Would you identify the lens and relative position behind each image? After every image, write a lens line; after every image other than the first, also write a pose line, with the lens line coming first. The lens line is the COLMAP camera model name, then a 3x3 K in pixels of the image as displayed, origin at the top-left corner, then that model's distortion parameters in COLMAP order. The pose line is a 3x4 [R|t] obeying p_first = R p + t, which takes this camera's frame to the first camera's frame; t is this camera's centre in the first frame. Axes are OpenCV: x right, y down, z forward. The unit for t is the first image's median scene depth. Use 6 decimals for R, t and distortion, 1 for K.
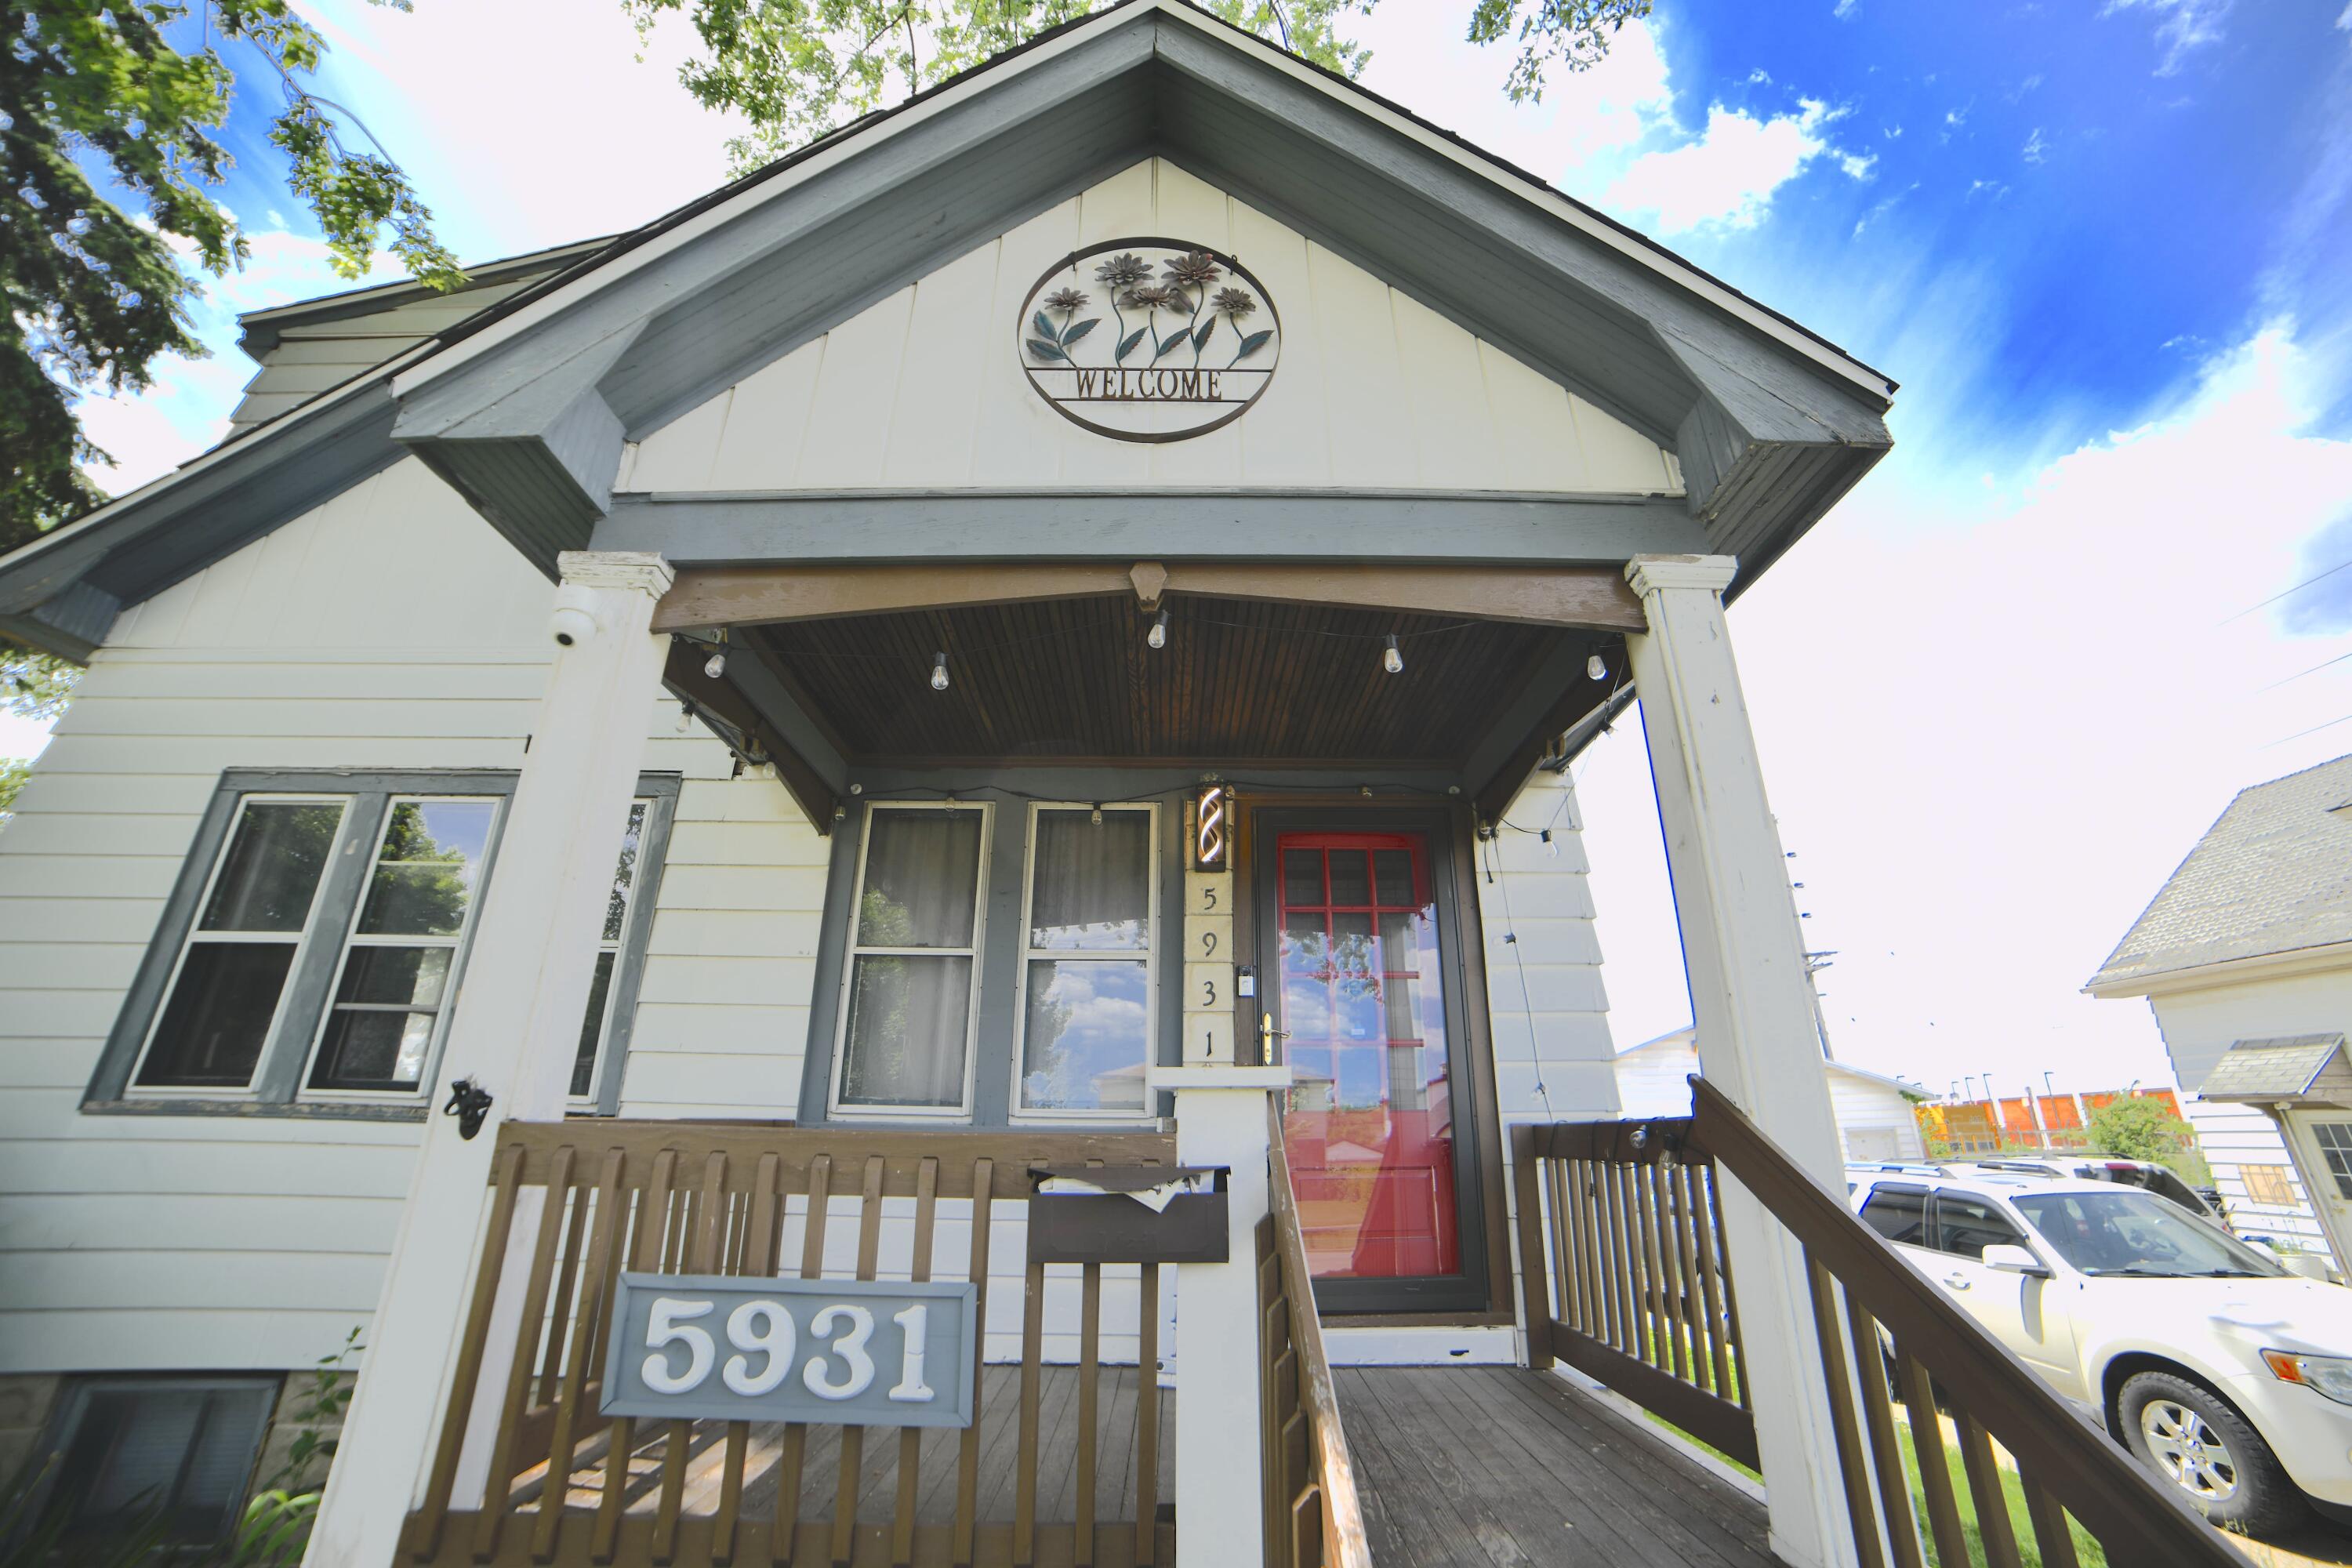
lens RADIAL K [[969.2, 0, 1187.3], [0, 969.2, 773.8], [0, 0, 1]] dist [-0.096699, 0.034779]
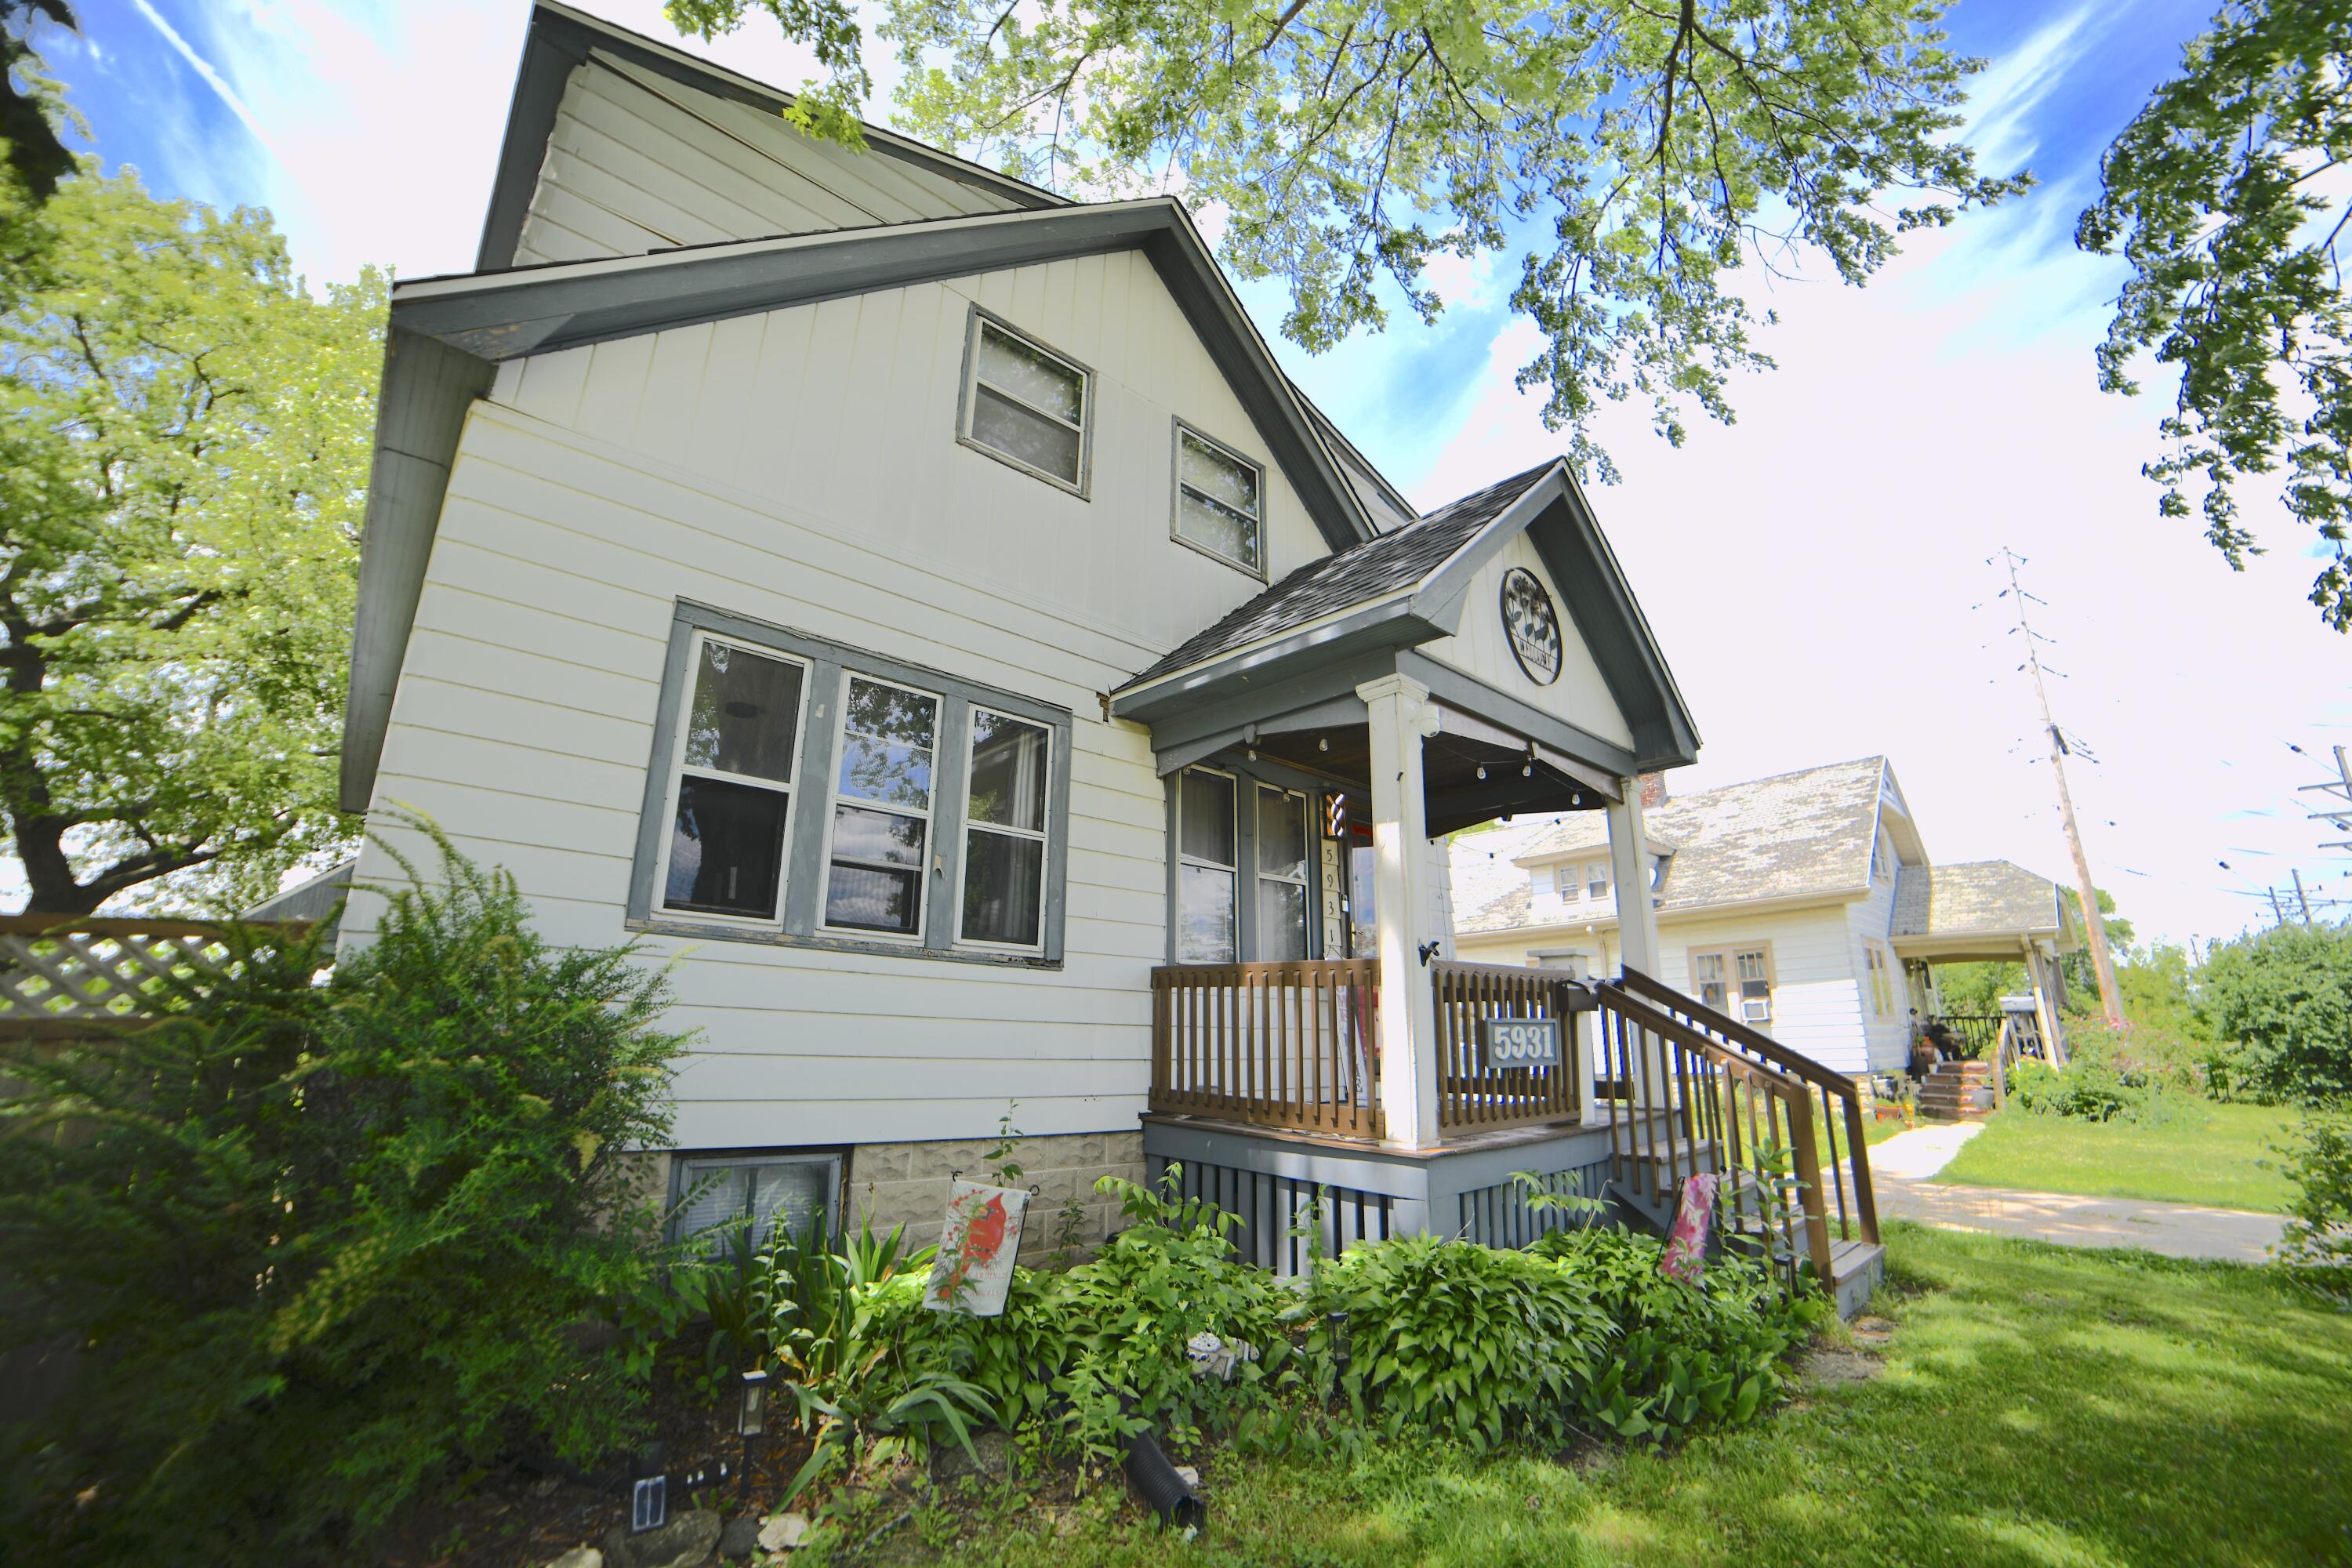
lens RADIAL K [[969.2, 0, 1187.3], [0, 969.2, 773.8], [0, 0, 1]] dist [-0.096699, 0.034779]
pose [[0.729736, 0.184953, 0.658238, -1.442700], [-0.253210, 0.967370, 0.008900, 0.034785], [-0.635114, -0.173167, 0.752757, -0.161242]]
